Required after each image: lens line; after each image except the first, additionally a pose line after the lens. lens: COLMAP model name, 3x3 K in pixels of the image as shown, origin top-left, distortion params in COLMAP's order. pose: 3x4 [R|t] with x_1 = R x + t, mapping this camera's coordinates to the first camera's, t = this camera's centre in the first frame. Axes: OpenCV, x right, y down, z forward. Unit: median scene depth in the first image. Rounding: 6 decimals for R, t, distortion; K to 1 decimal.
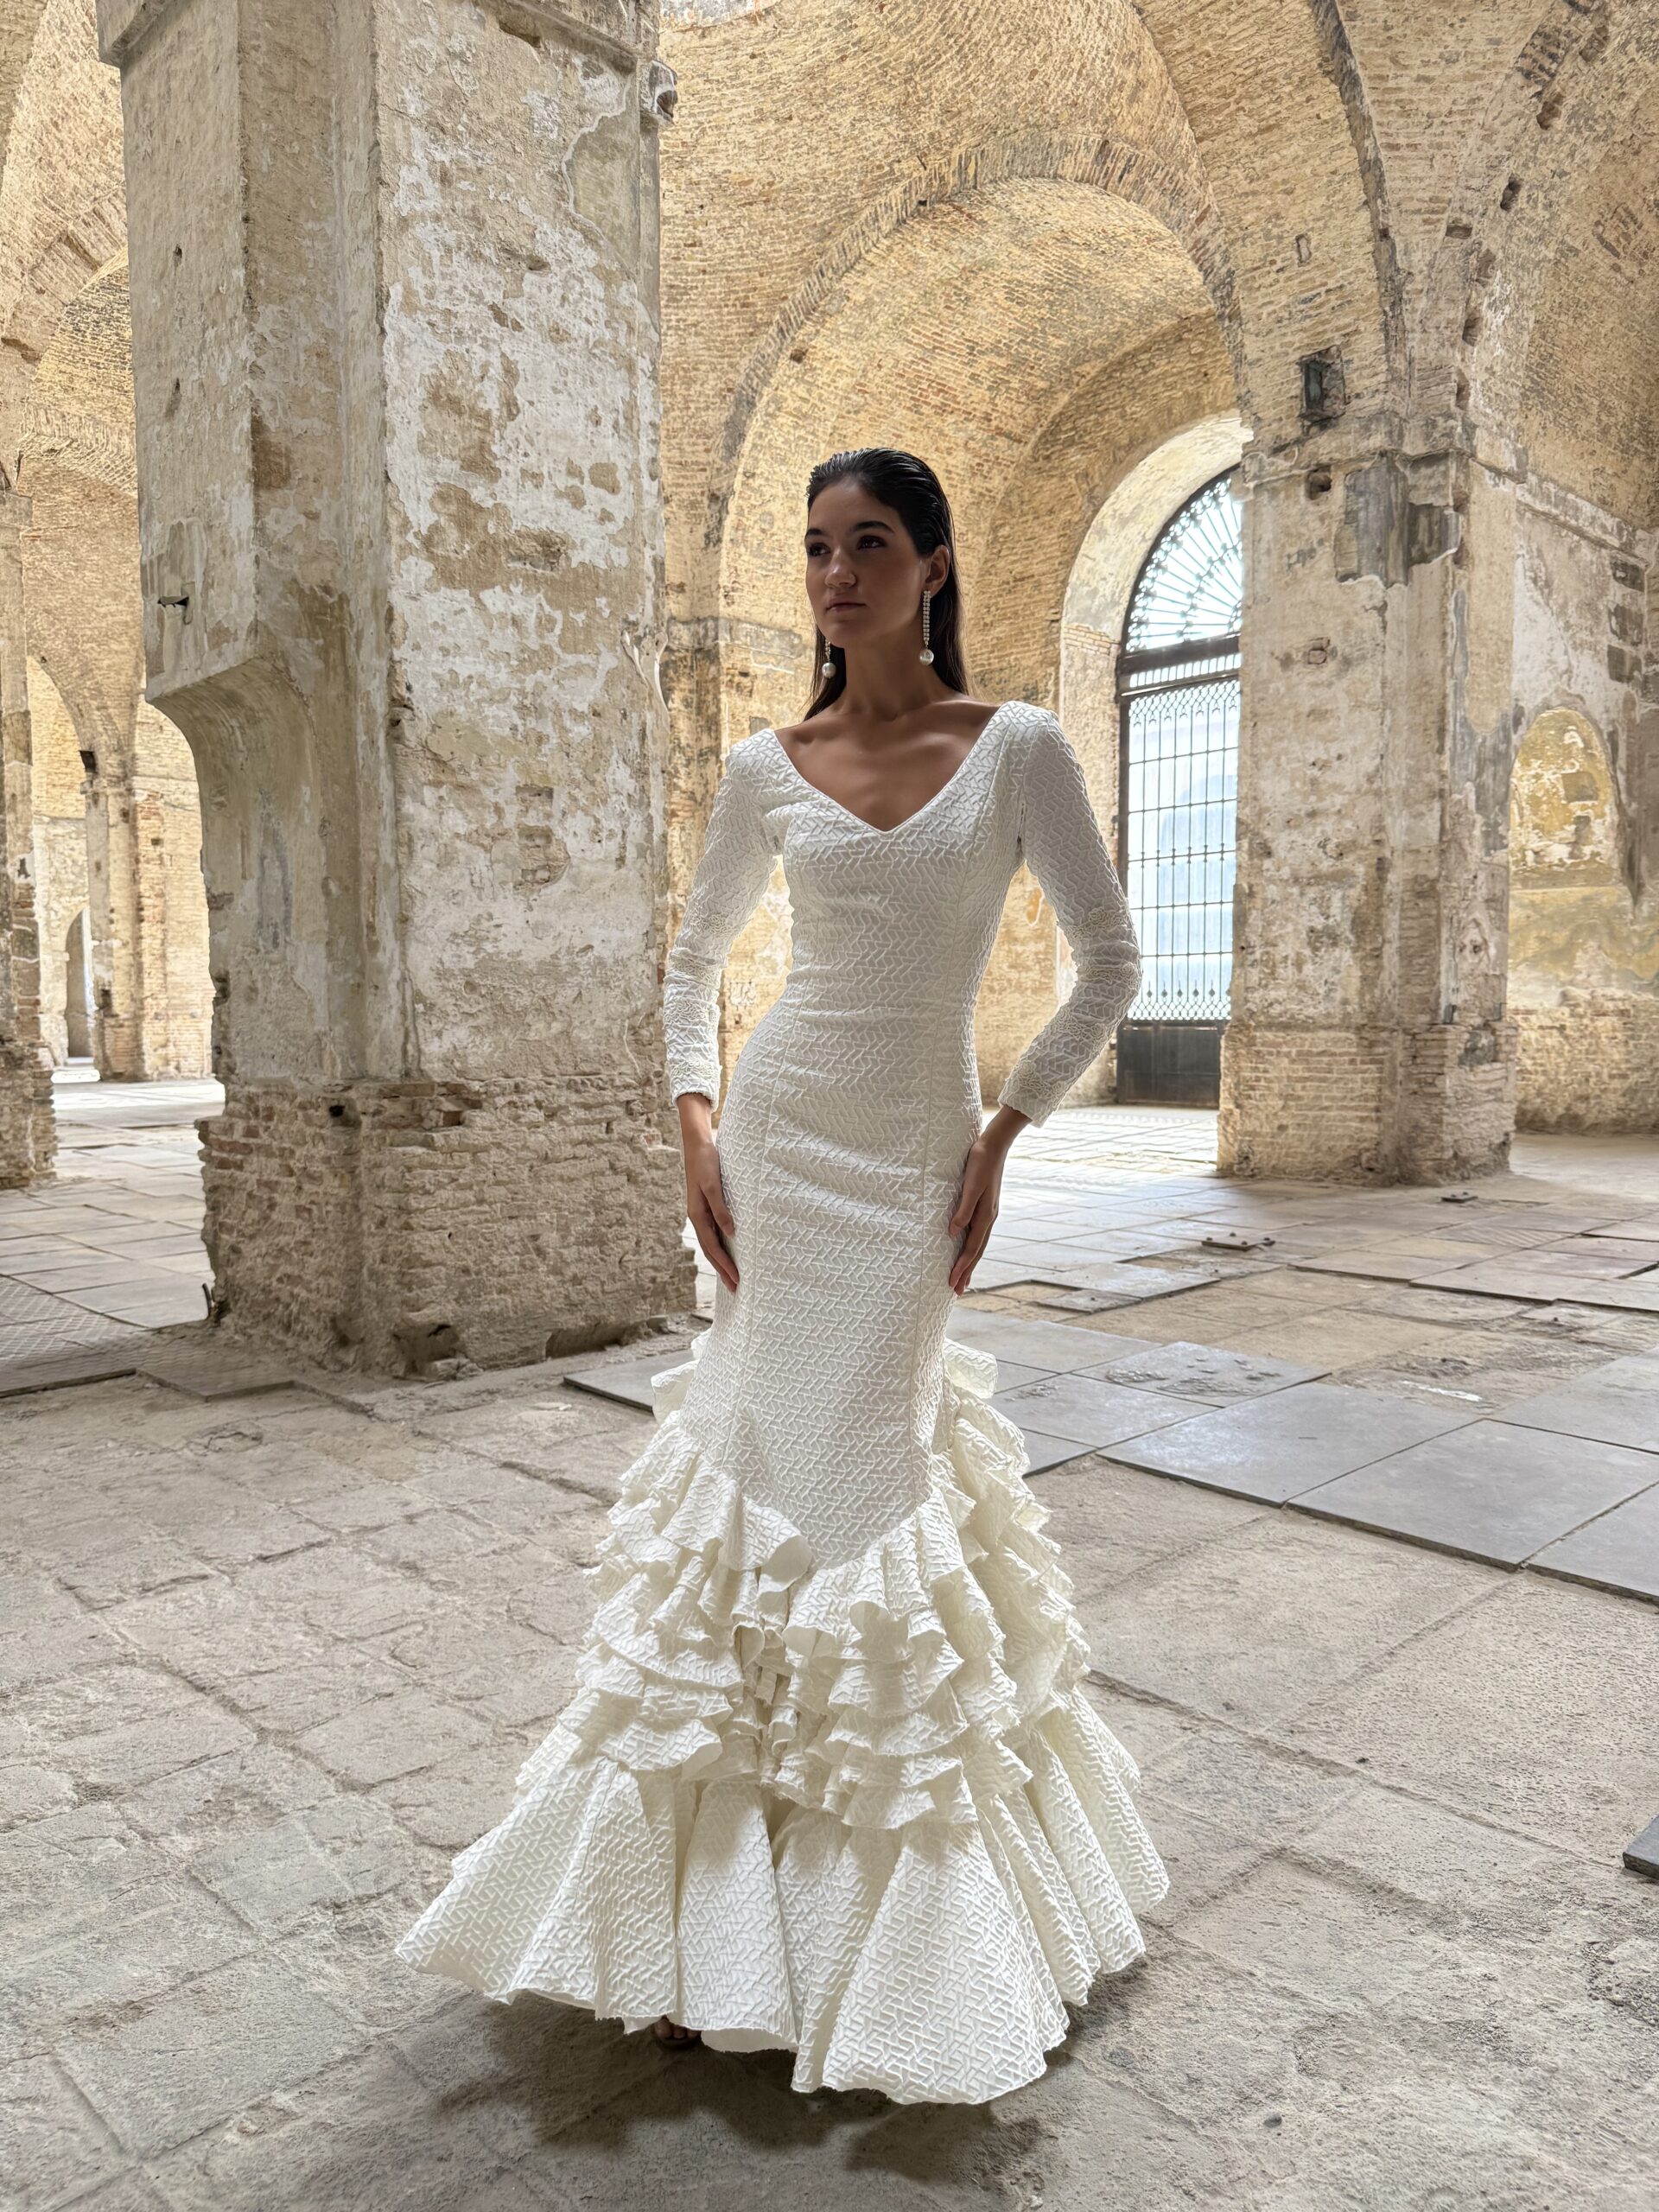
lens RADIAL K [[1593.8, 0, 839.2], [0, 1593.8, 1122.5], [0, 0, 1]] dist [0.014143, -0.025233]
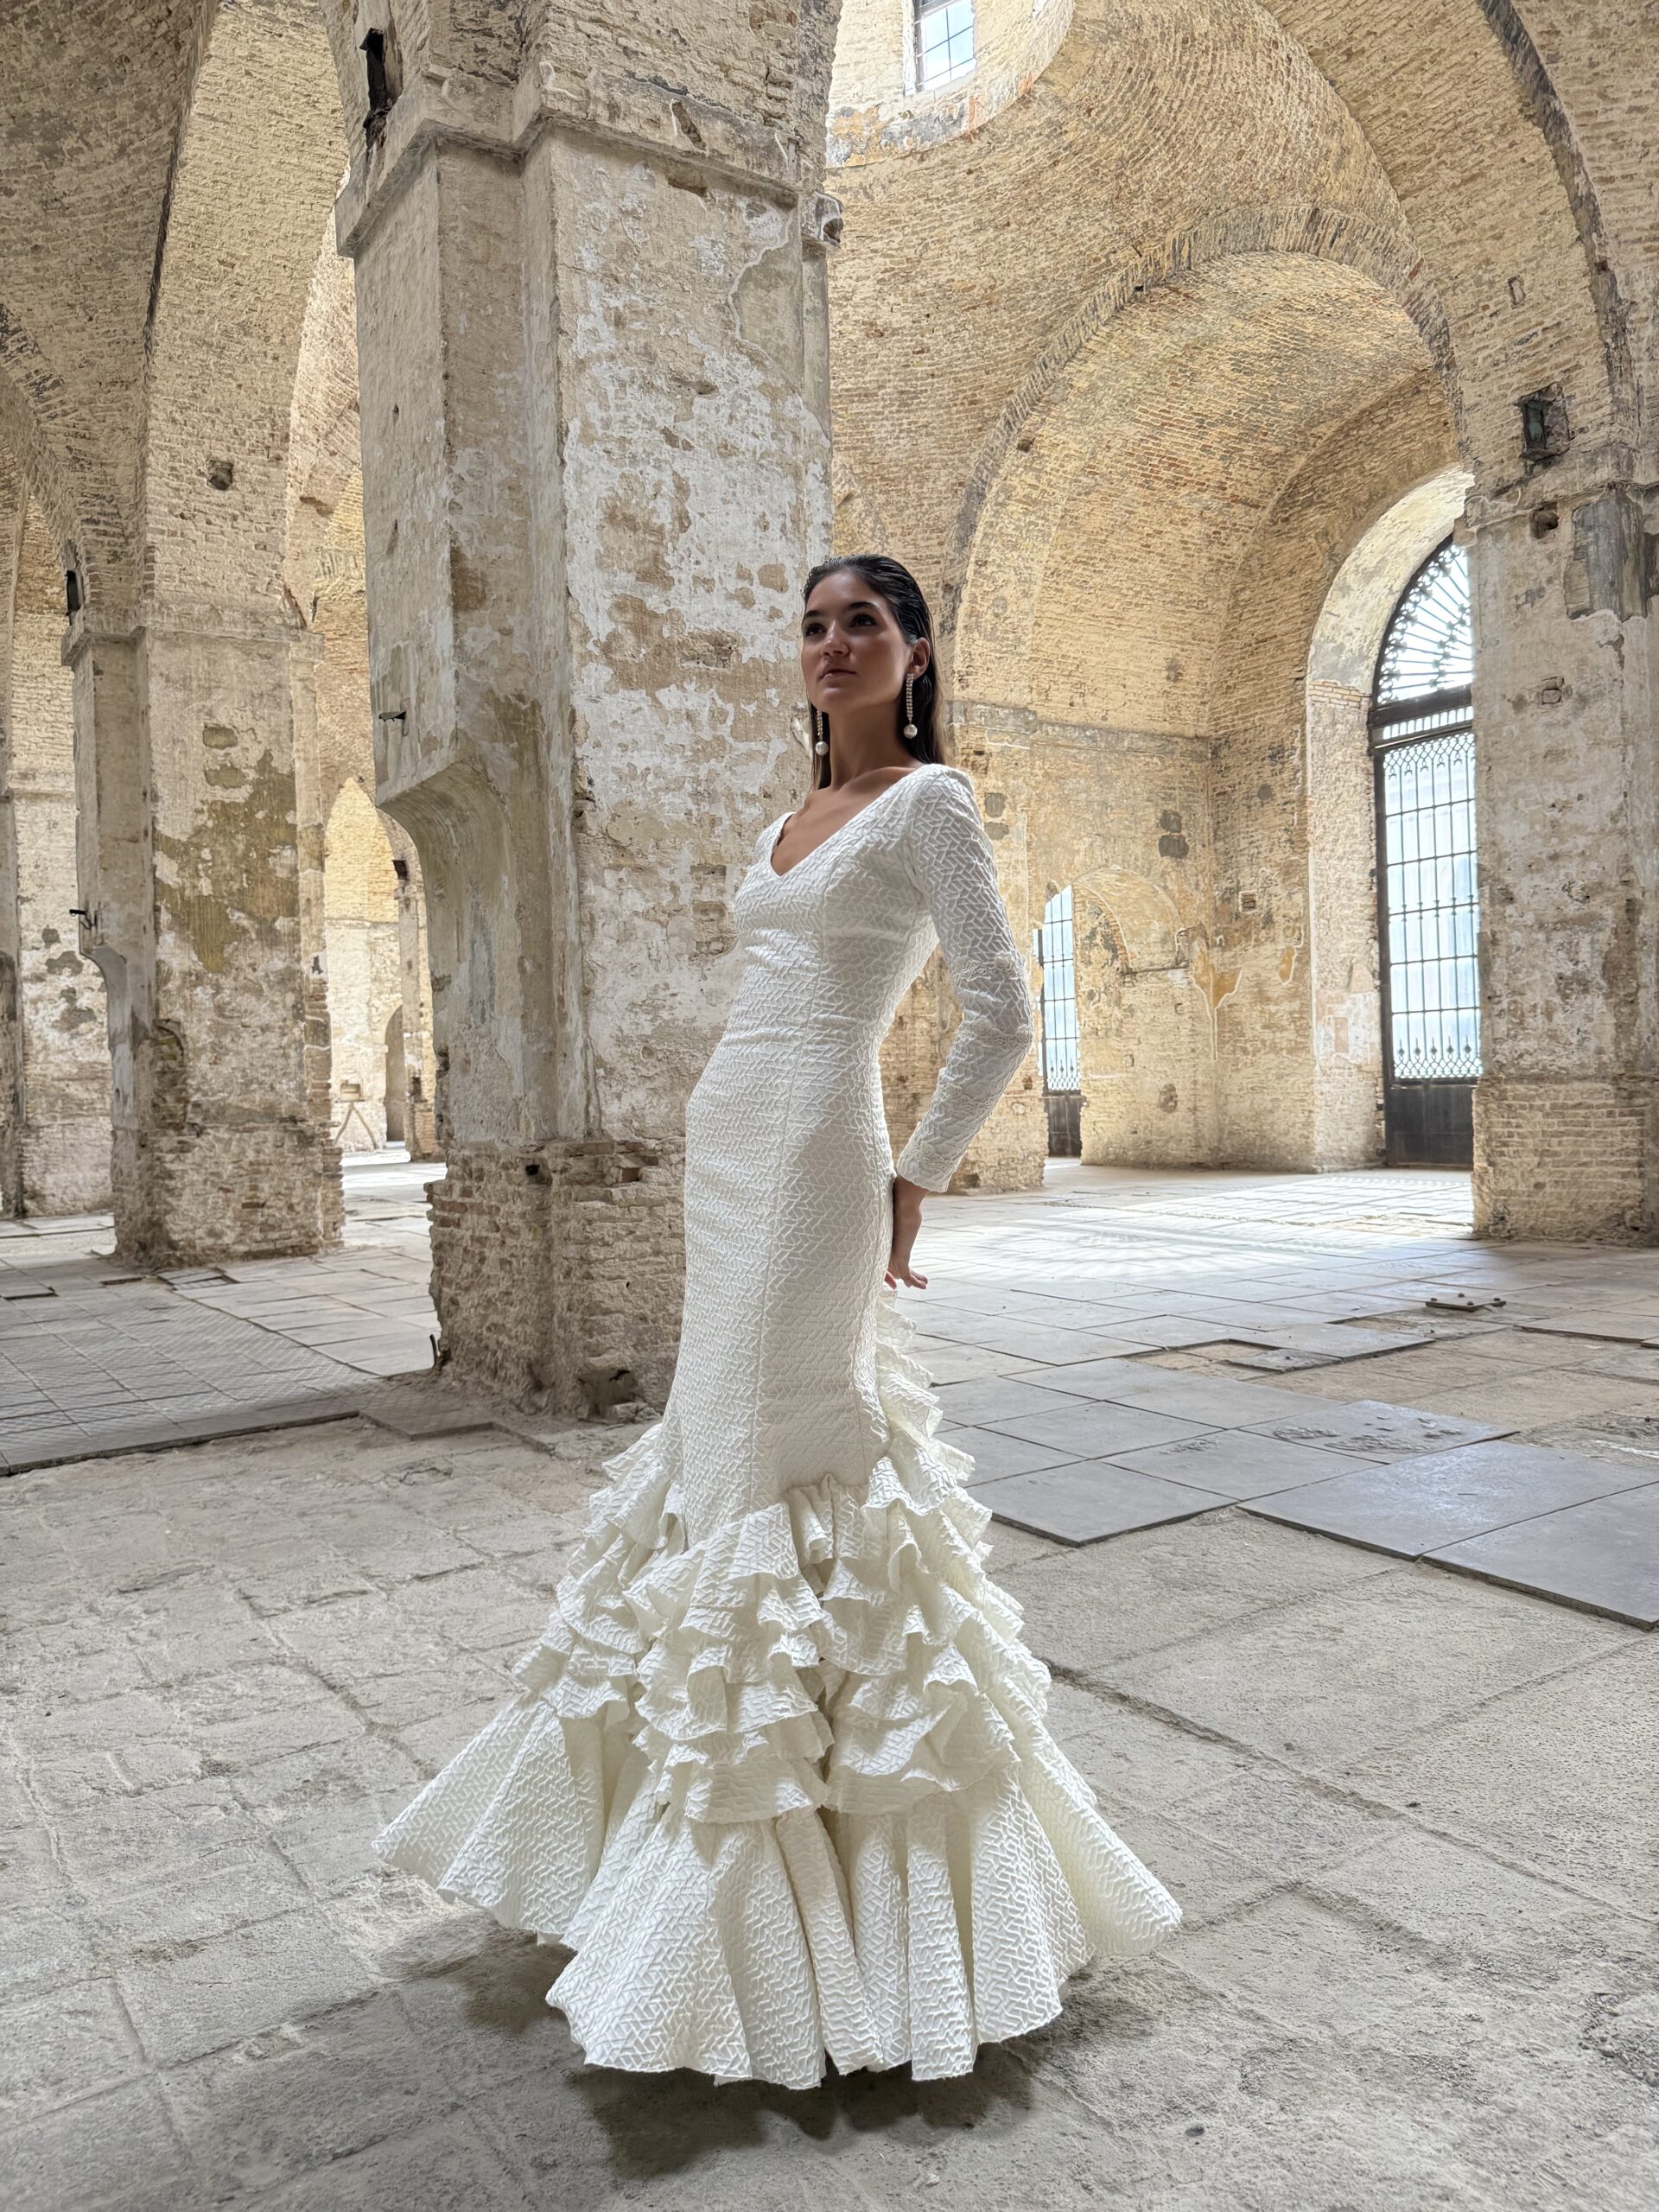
lens RADIAL K [[1593.8, 0, 844.2], [0, 1593.8, 1098.7], [0, 0, 1]] dist [0.014143, -0.025233]
pose [[0.983081, -0.022592, -0.181772, 0.087421], [0.010987, 0.997851, -0.064600, 0.015713], [0.182840, 0.061510, 0.981217, -0.019289]]
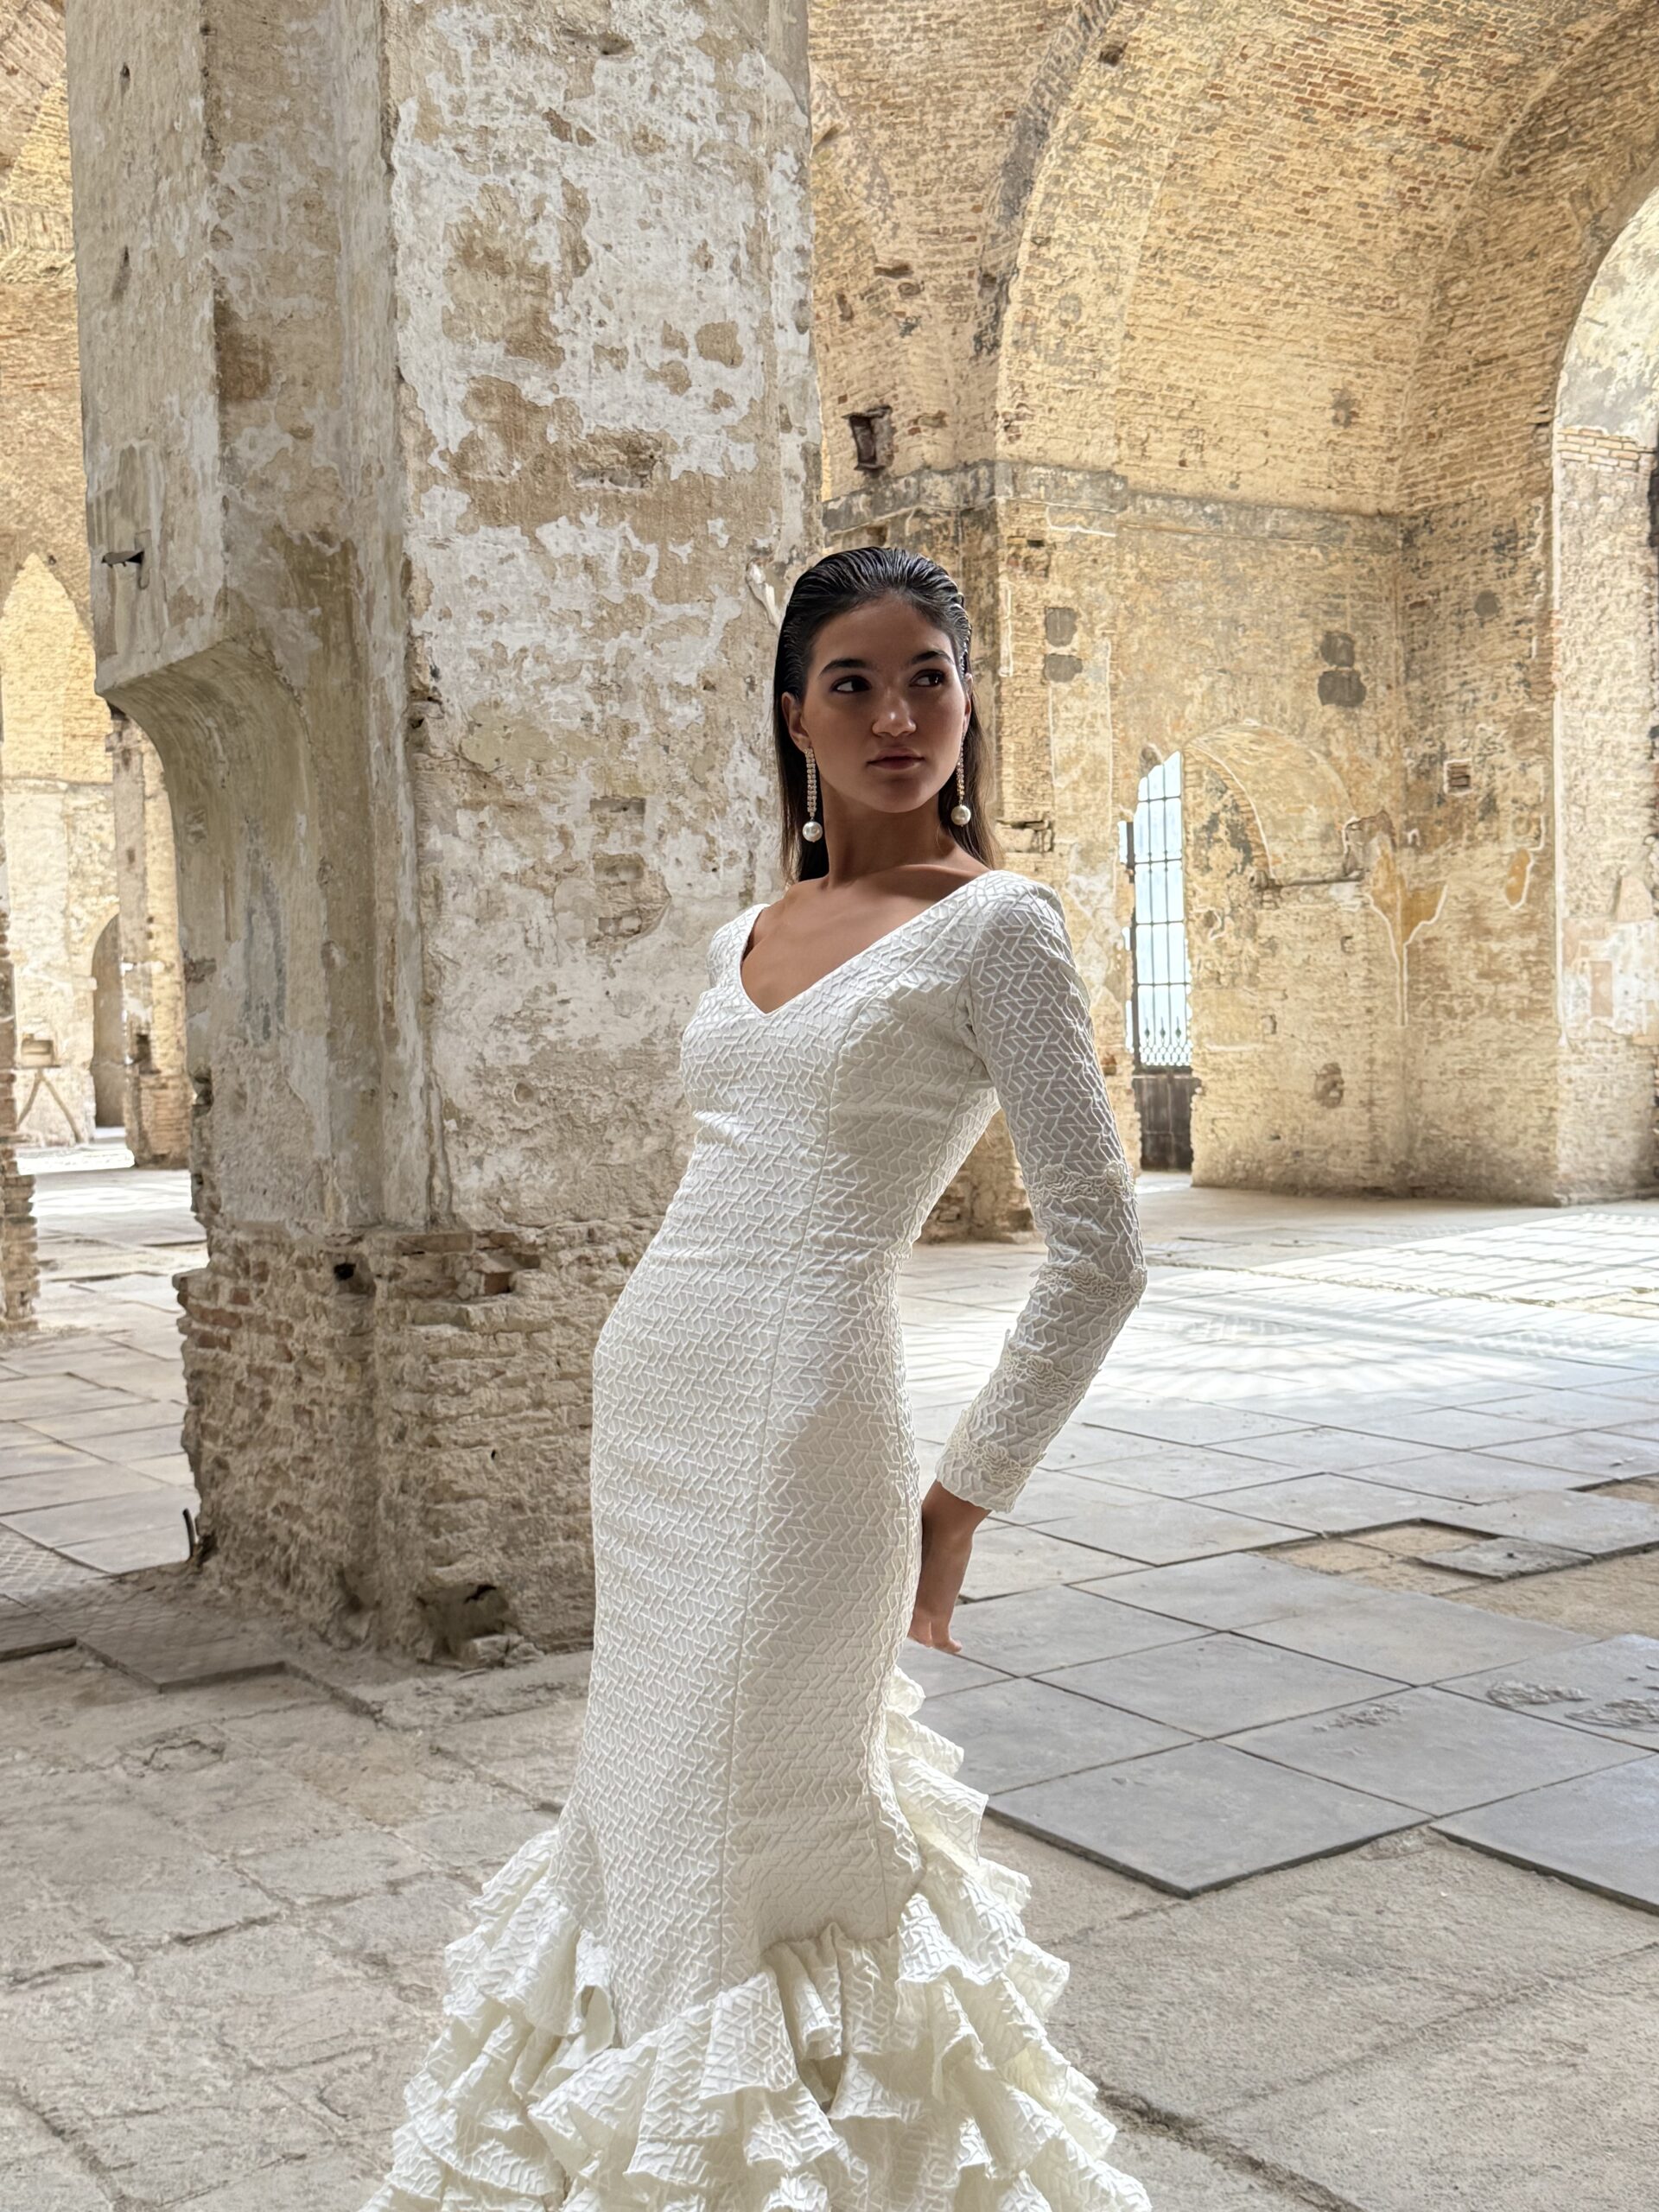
lens RADIAL K [[2525.5, 0, 836.7], [0, 2525.5, 1115.1], [0, 0, 1]] dist [0.010222, 0.000000]
pose [[0.984603, -0.014311, -0.174221, 0.087130], [0.008578, 0.999398, -0.033617, -0.036207], [0.174598, 0.031605, 0.984133, -0.044906]]
